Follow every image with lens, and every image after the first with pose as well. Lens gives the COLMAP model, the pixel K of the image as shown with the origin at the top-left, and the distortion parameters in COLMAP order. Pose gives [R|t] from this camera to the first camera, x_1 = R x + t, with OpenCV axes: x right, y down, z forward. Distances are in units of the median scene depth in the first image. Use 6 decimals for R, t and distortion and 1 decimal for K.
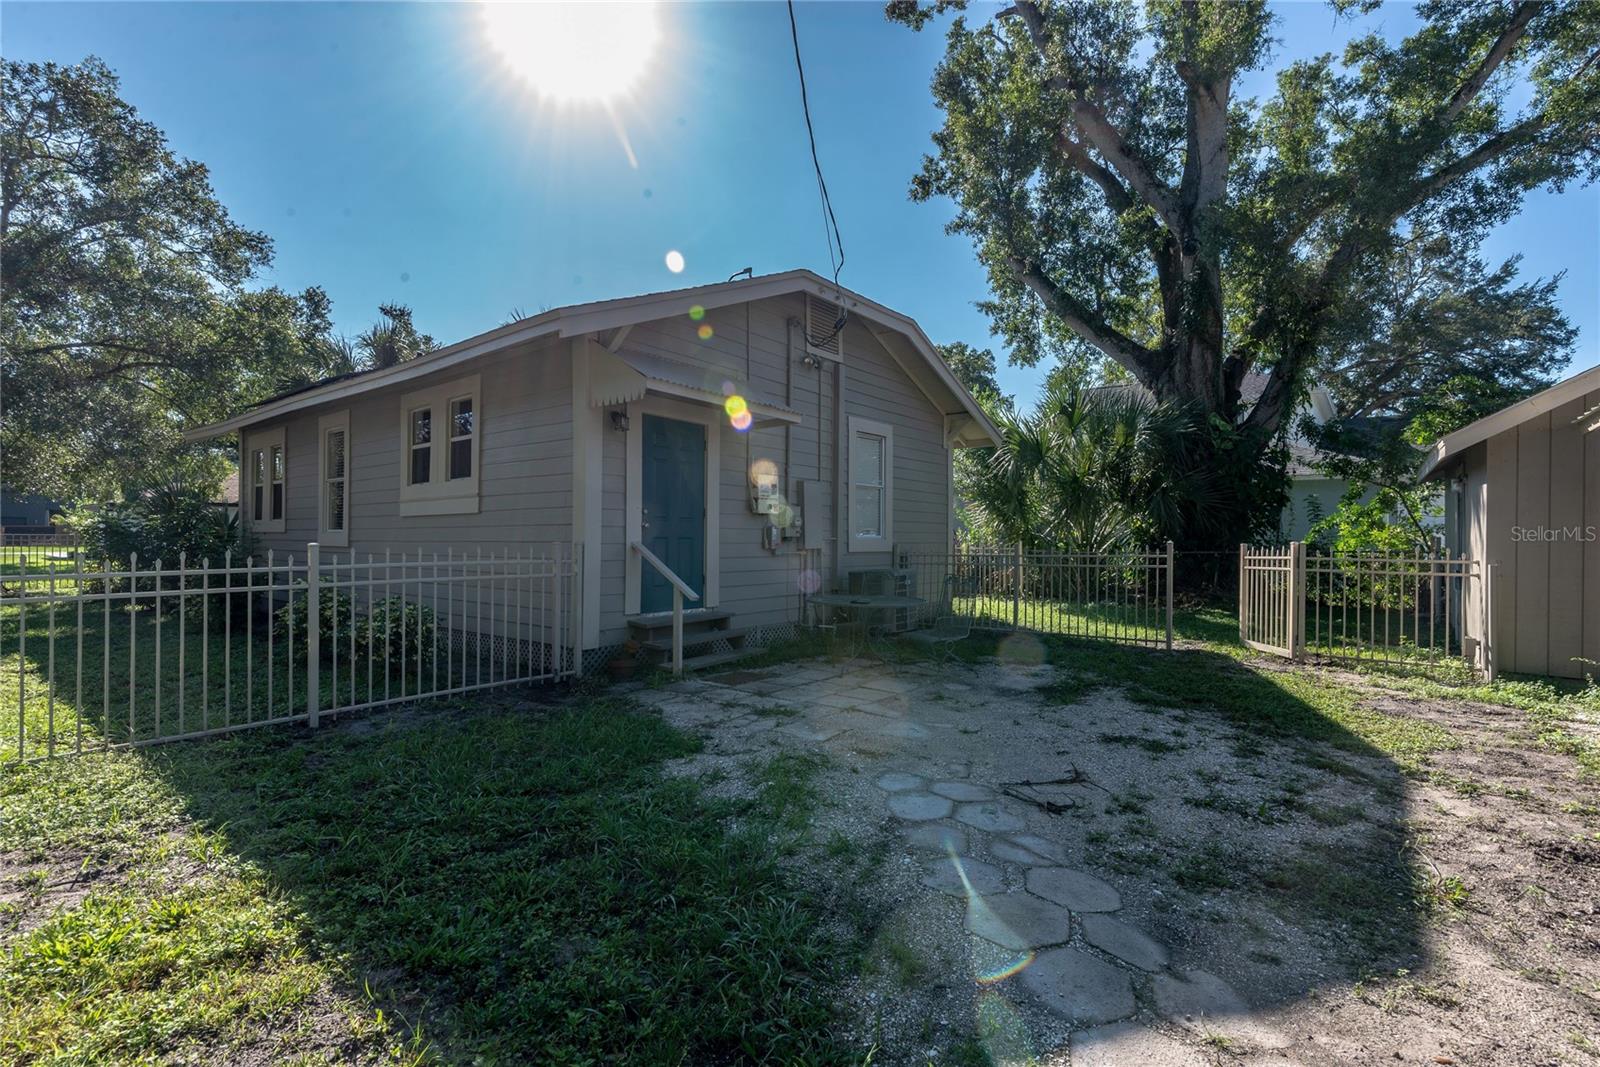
lens RADIAL K [[725.2, 0, 788.0], [0, 725.2, 535.4], [0, 0, 1]] dist [0.033920, -0.013573]
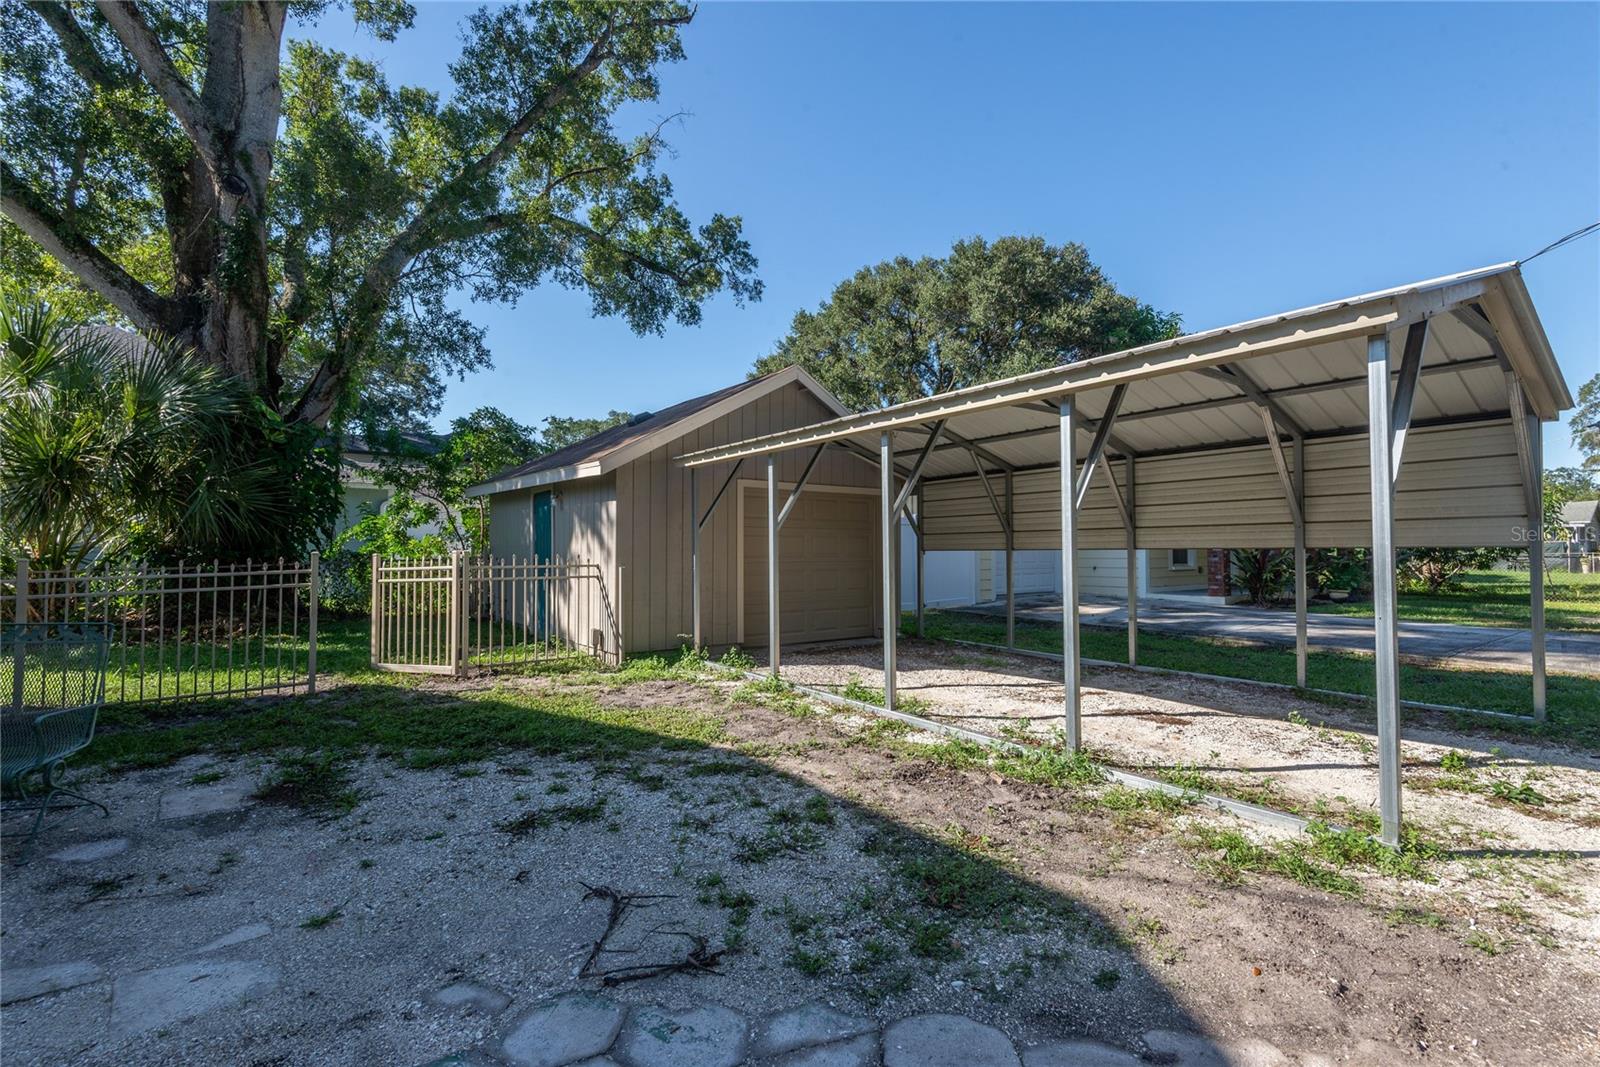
lens RADIAL K [[725.2, 0, 793.9], [0, 725.2, 532.8], [0, 0, 1]] dist [0.033920, -0.013573]
pose [[0.247378, 0.013427, 0.968826, -0.106126], [0.003533, 0.999885, -0.014759, 0.000955], [-0.968913, 0.007074, 0.247302, 0.314969]]
